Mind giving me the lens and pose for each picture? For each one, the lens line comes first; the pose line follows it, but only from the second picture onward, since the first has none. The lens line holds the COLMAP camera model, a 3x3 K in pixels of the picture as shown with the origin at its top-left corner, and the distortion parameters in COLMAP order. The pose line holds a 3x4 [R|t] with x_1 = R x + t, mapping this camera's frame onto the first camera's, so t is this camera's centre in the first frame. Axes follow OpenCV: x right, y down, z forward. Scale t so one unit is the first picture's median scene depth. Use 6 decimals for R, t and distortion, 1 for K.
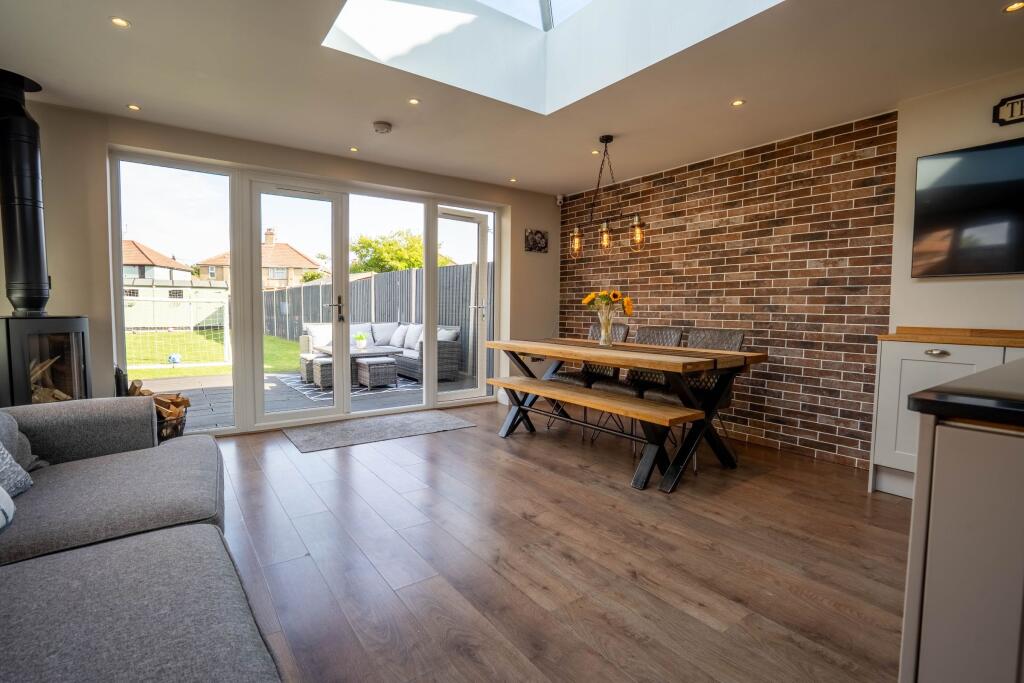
lens RADIAL K [[482.2, 0, 509.0], [0, 482.2, 338.5], [0, 0, 1]] dist [-0.058969, 0.023969]
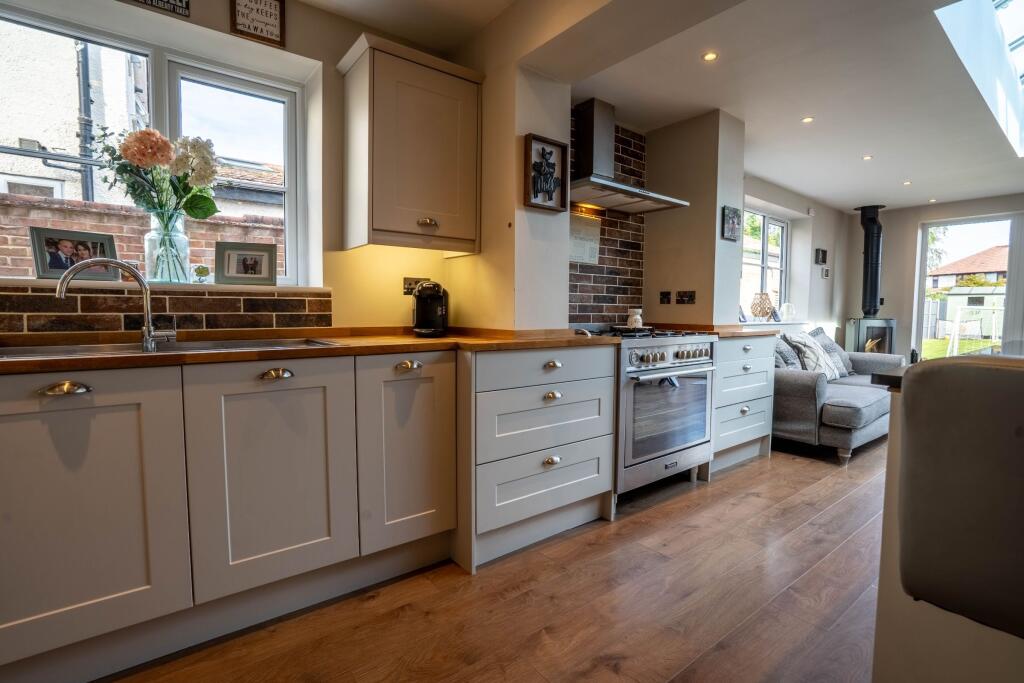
lens RADIAL K [[482.2, 0, 509.0], [0, 482.2, 338.5], [0, 0, 1]] dist [-0.058969, 0.023969]
pose [[0.029222, 0.055136, -0.998051, 0.694541], [-0.071337, 0.996047, 0.052936, 0.030582], [0.997024, 0.069651, 0.033039, -0.462582]]
